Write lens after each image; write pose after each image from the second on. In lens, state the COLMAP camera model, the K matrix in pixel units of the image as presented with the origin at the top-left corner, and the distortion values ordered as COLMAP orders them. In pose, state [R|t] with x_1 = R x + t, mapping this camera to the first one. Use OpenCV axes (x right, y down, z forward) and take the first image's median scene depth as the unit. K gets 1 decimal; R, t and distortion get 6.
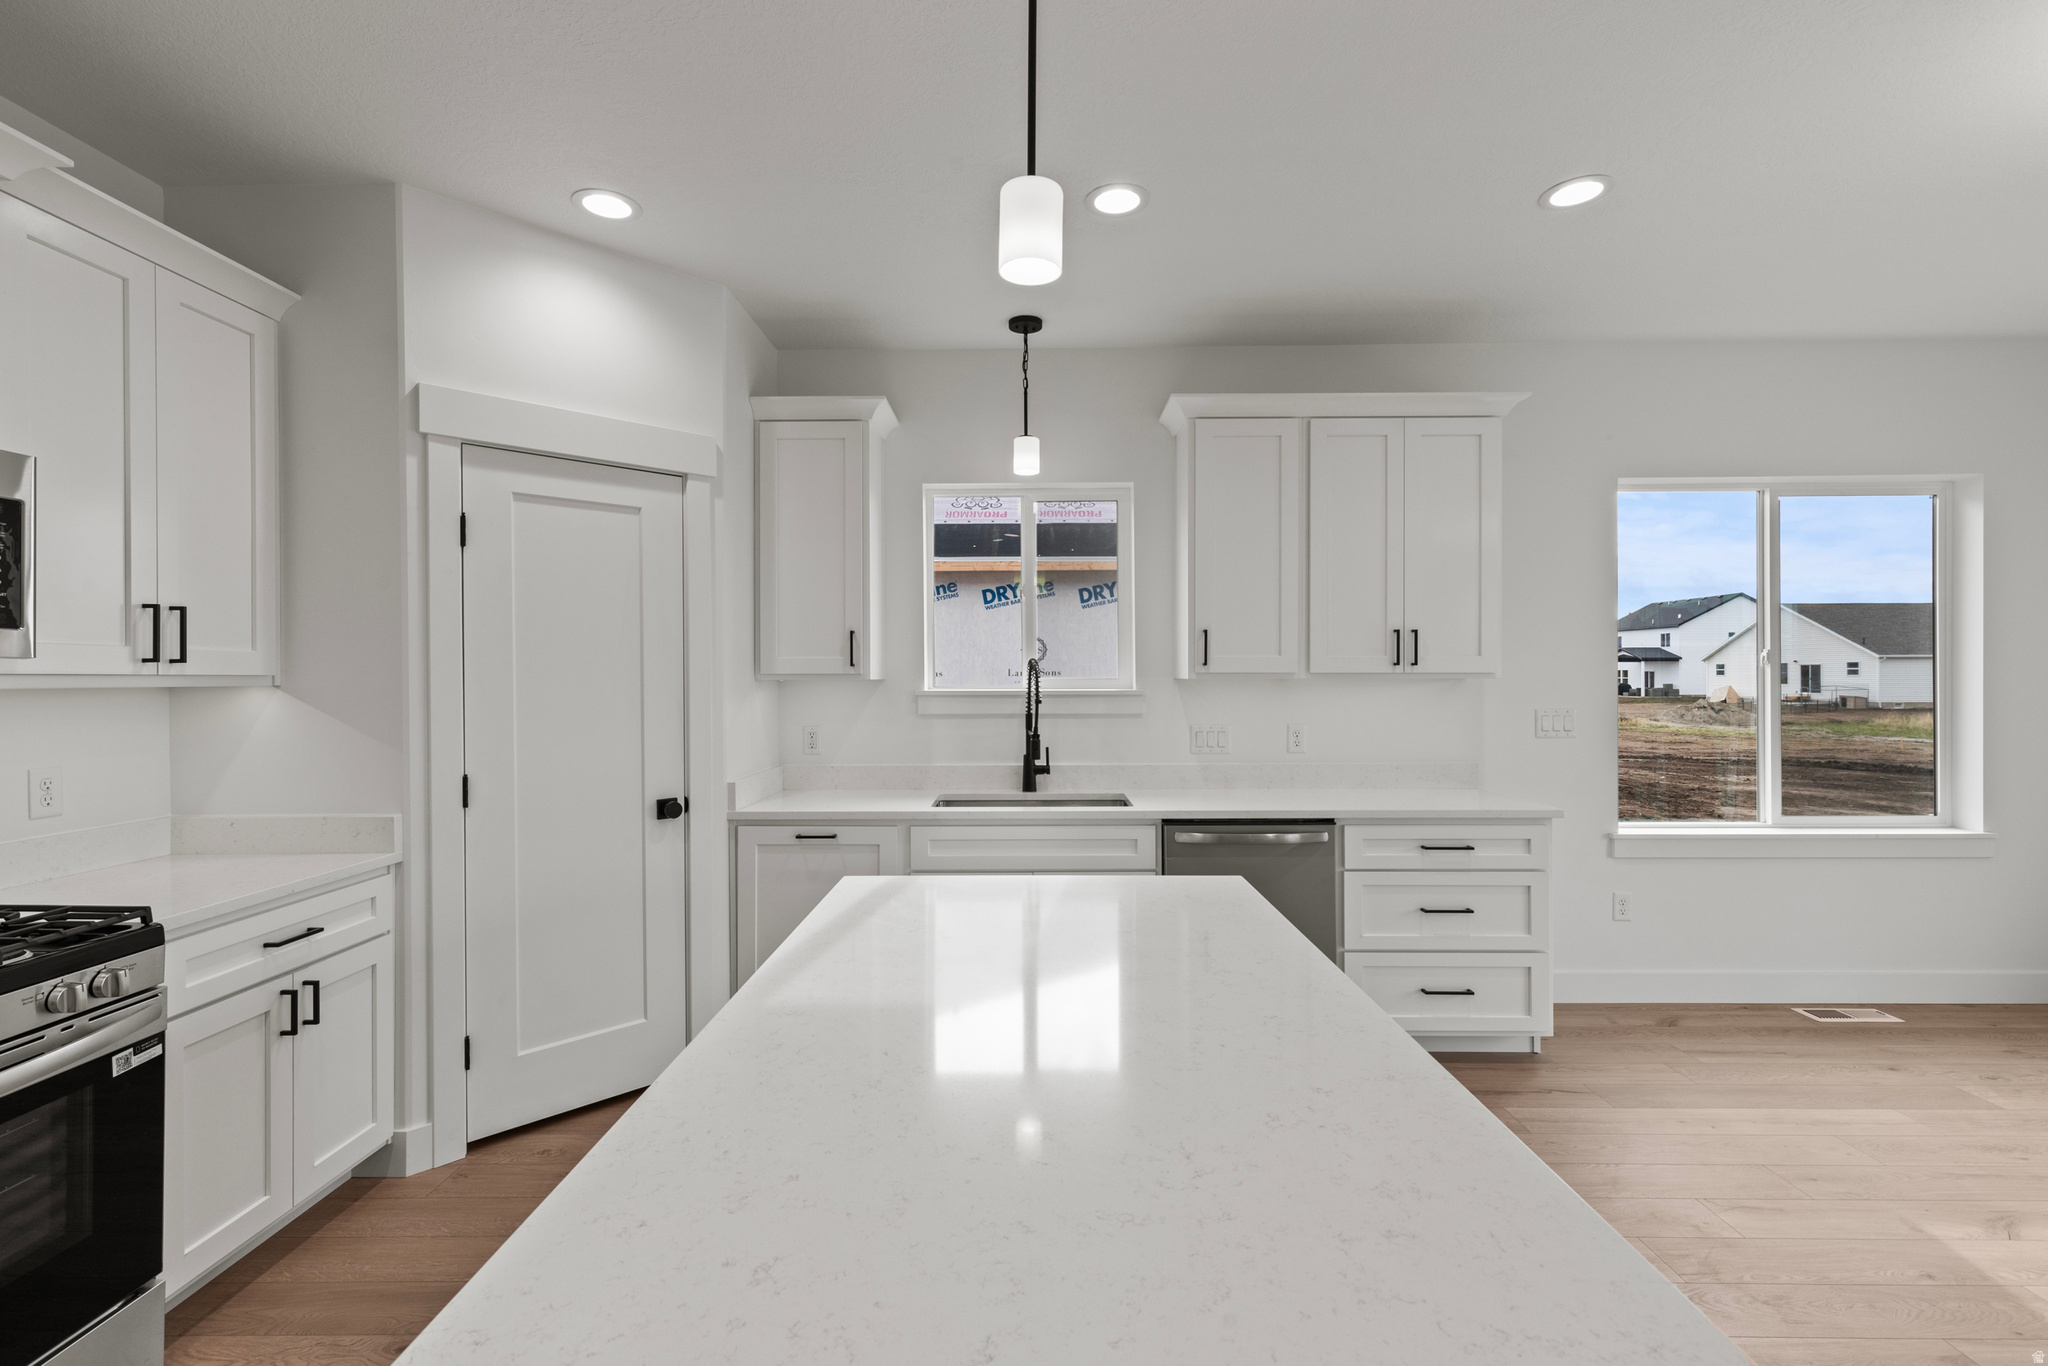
lens RADIAL K [[914.4, 0, 1024.0], [0, 914.4, 683.0], [0, 0, 1]] dist [-0.001628, -0.000539]
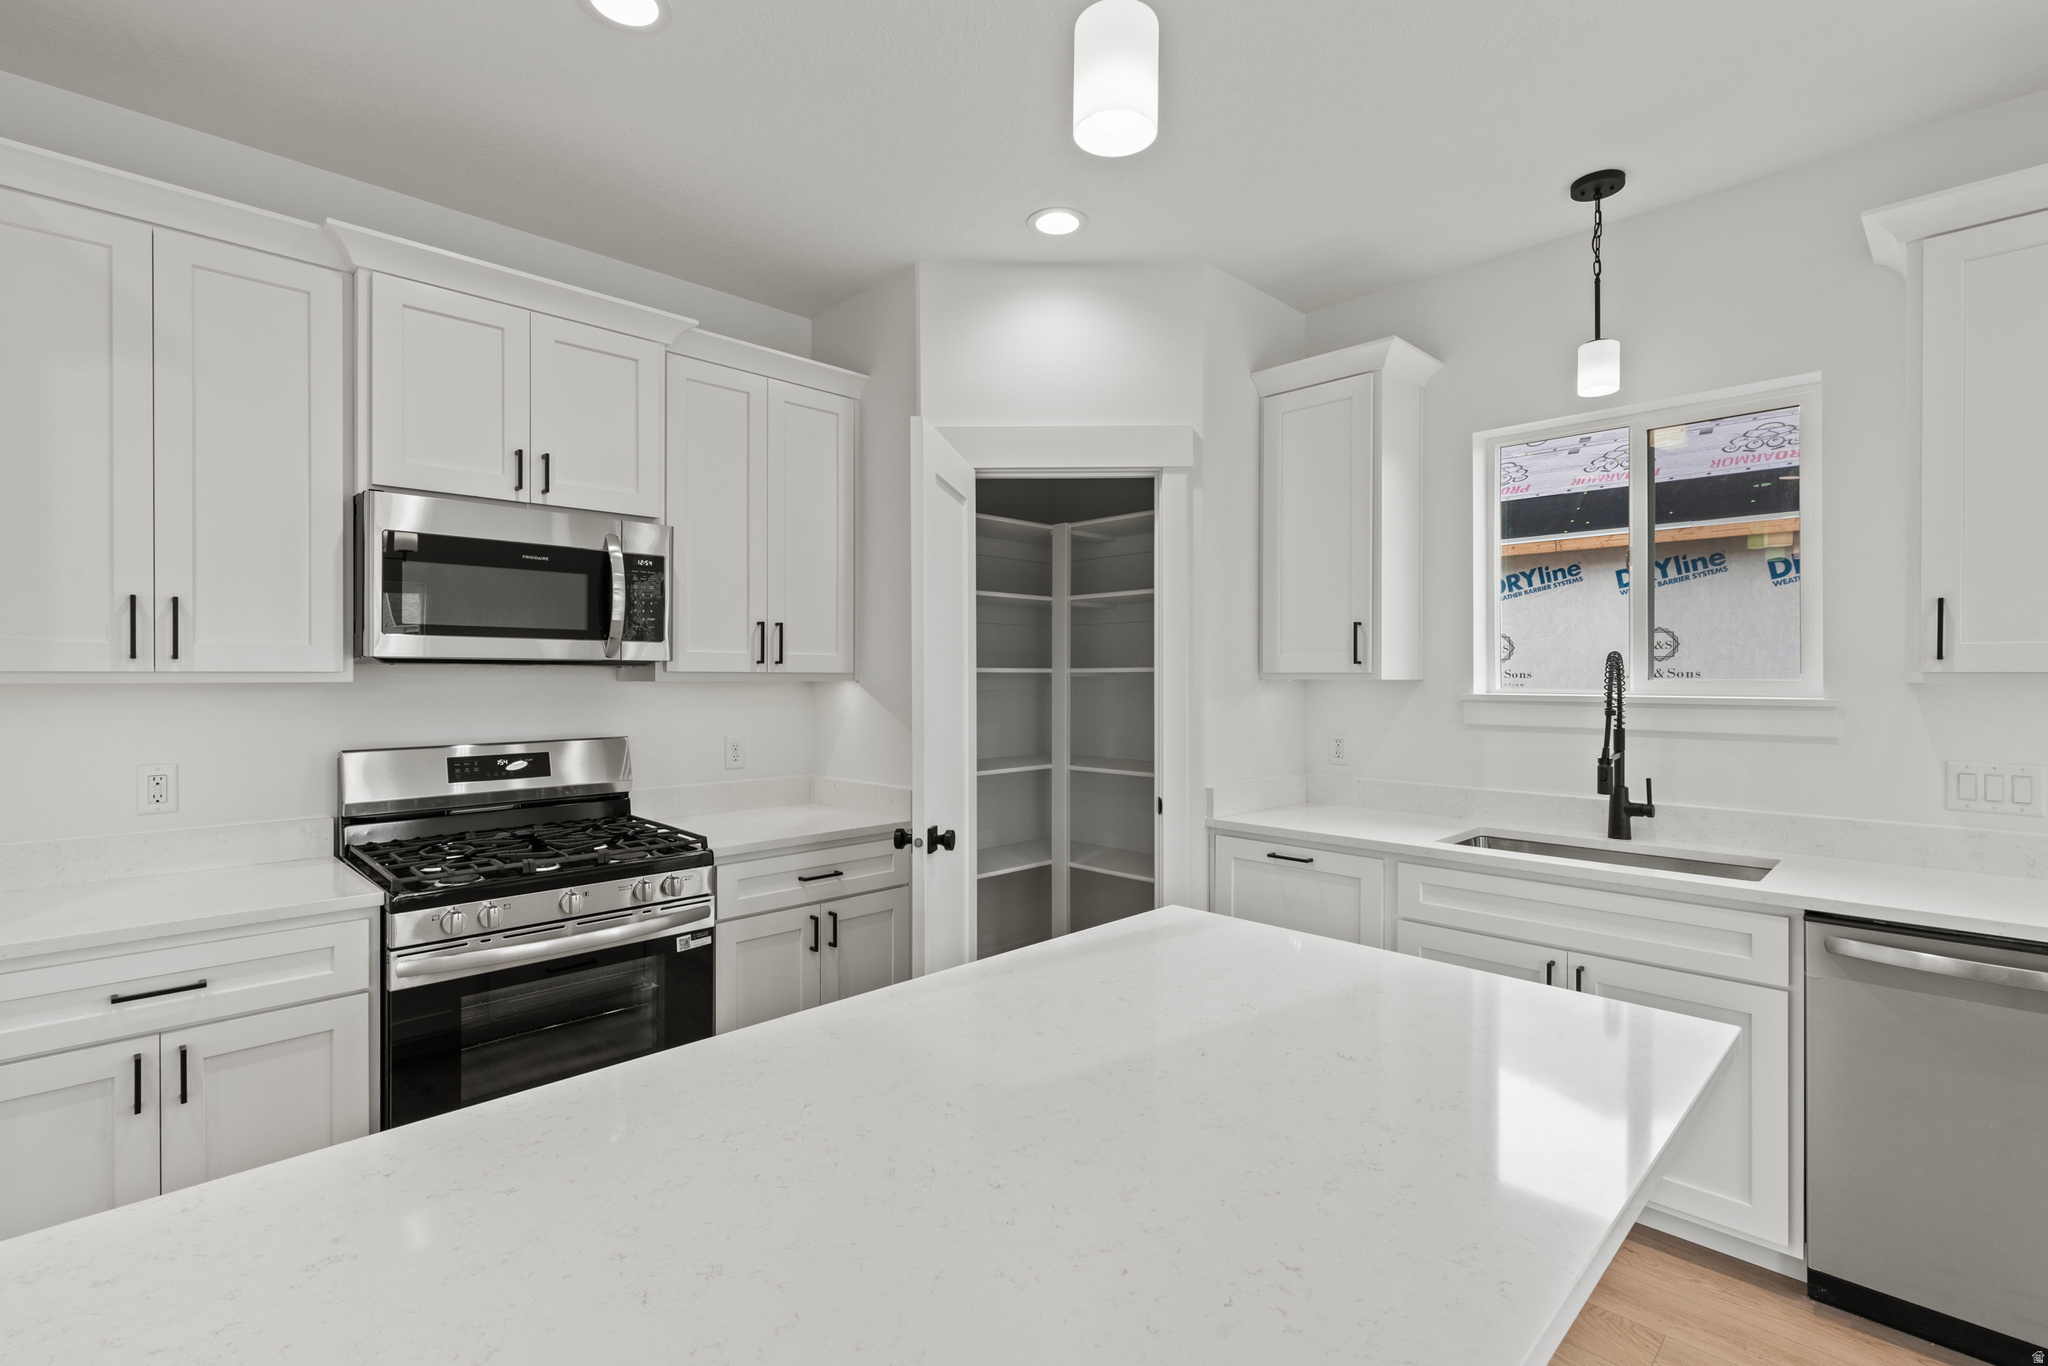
lens RADIAL K [[929.4, 0, 1016.3], [0, 929.4, 679.8], [0, 0, 1]] dist [0.000732, -0.000237]
pose [[0.705836, 0.007230, -0.708338, 0.218702], [-0.009257, 0.999957, 0.000983, -0.001580], [0.708315, 0.005863, 0.705872, 0.181851]]
